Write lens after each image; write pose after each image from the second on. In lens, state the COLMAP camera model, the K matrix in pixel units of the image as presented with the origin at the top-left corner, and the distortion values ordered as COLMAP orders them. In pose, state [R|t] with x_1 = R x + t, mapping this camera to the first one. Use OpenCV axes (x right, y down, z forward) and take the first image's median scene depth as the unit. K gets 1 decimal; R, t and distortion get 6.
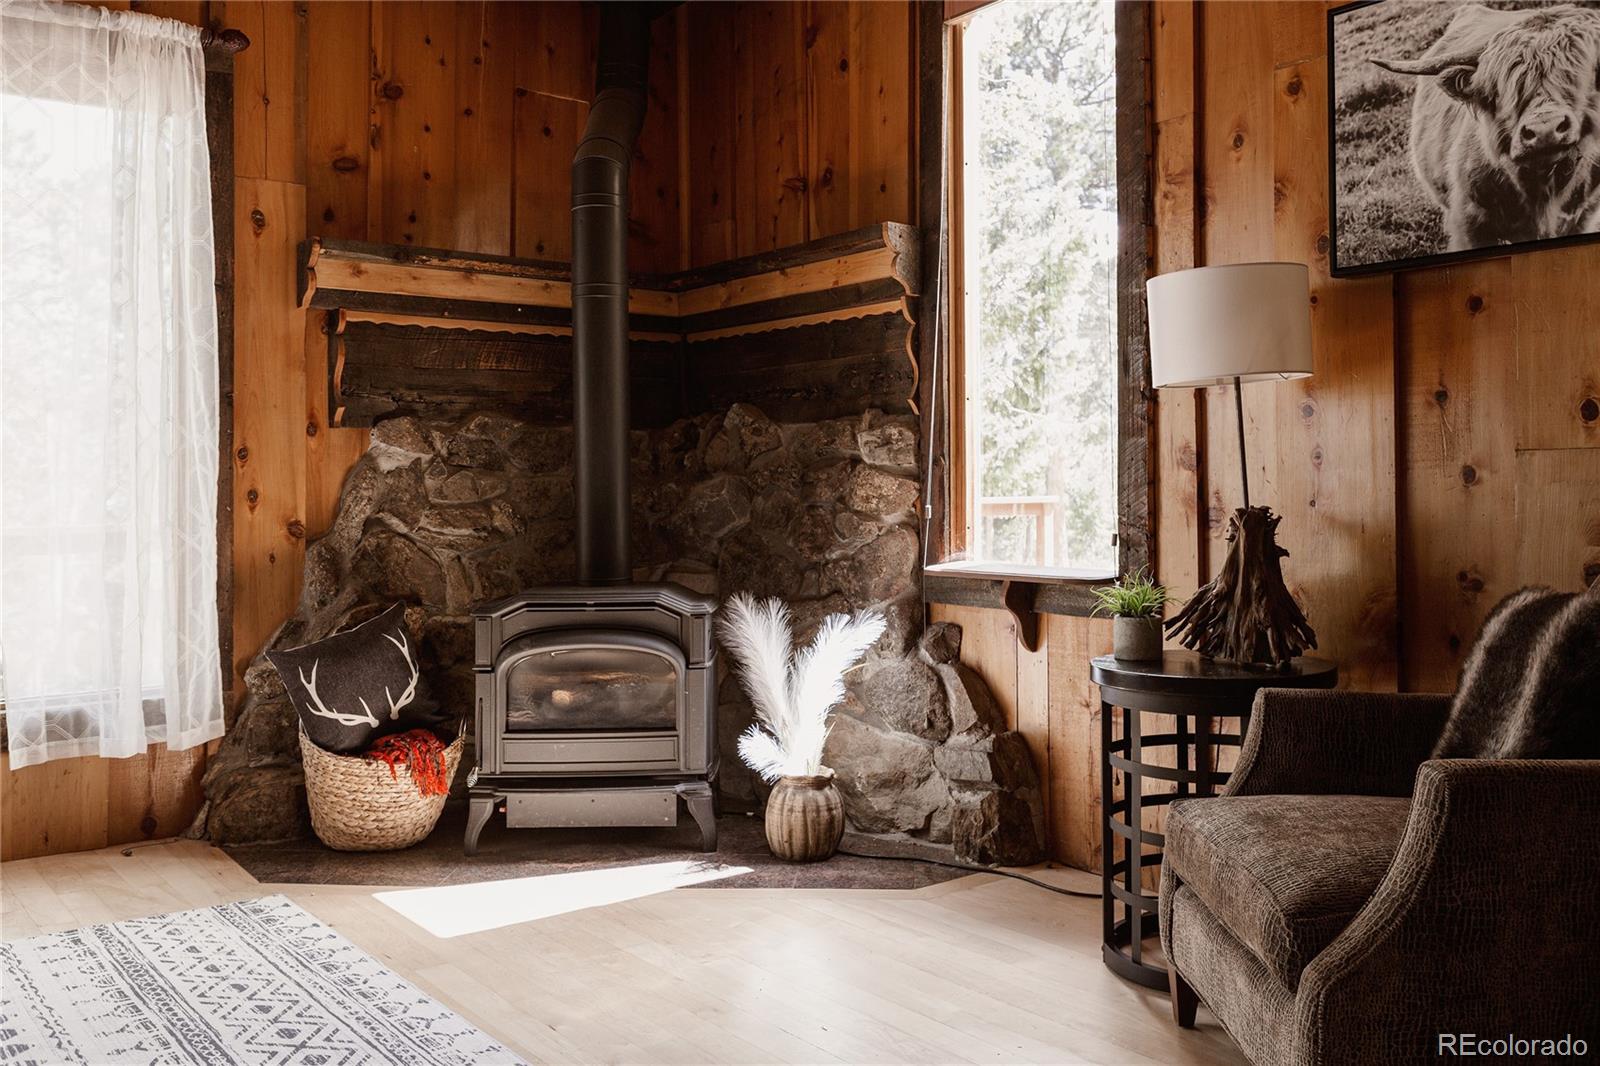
lens RADIAL K [[1356.5, 0, 785.4], [0, 1356.5, 476.0], [0, 0, 1]] dist [0.001295, 0.016716]
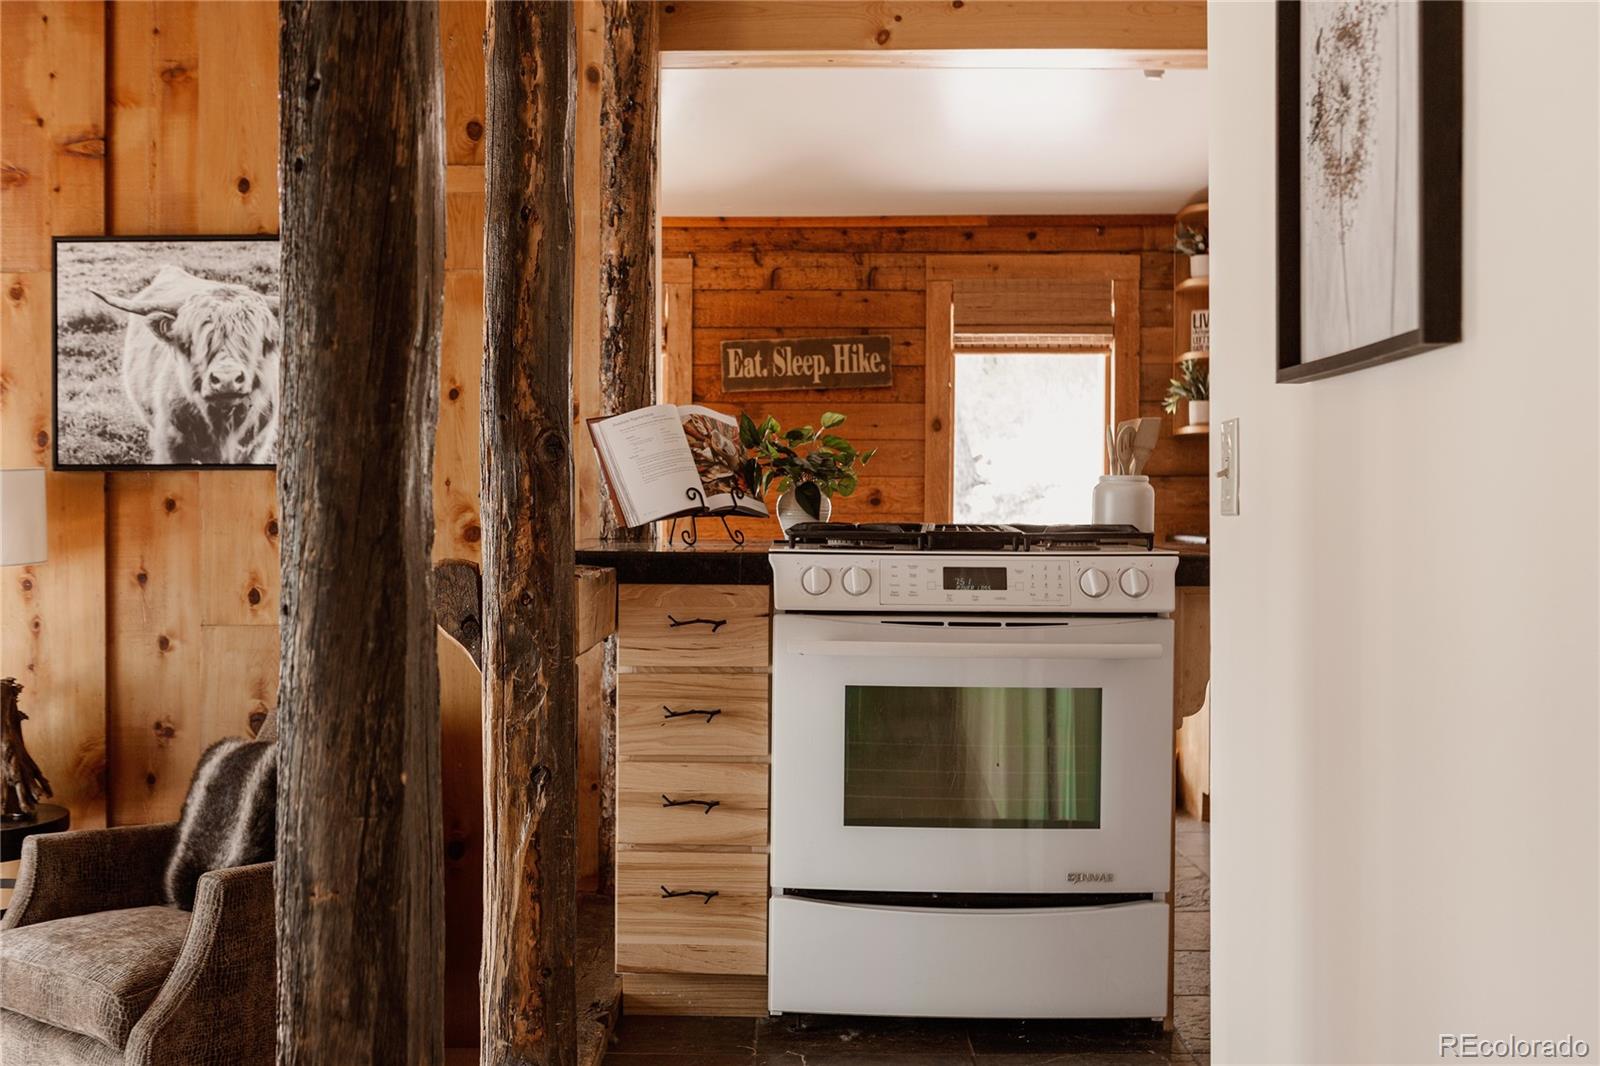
lens RADIAL K [[1920.1, 0, 800.5], [0, 1920.1, 531.3], [0, 0, 1]] dist [-0.023738, 0.000000]
pose [[0.602875, 0.005111, 0.797819, -0.543297], [-0.020396, 0.999751, 0.009008, -0.131407], [-0.797575, -0.021703, 0.602829, -0.515611]]
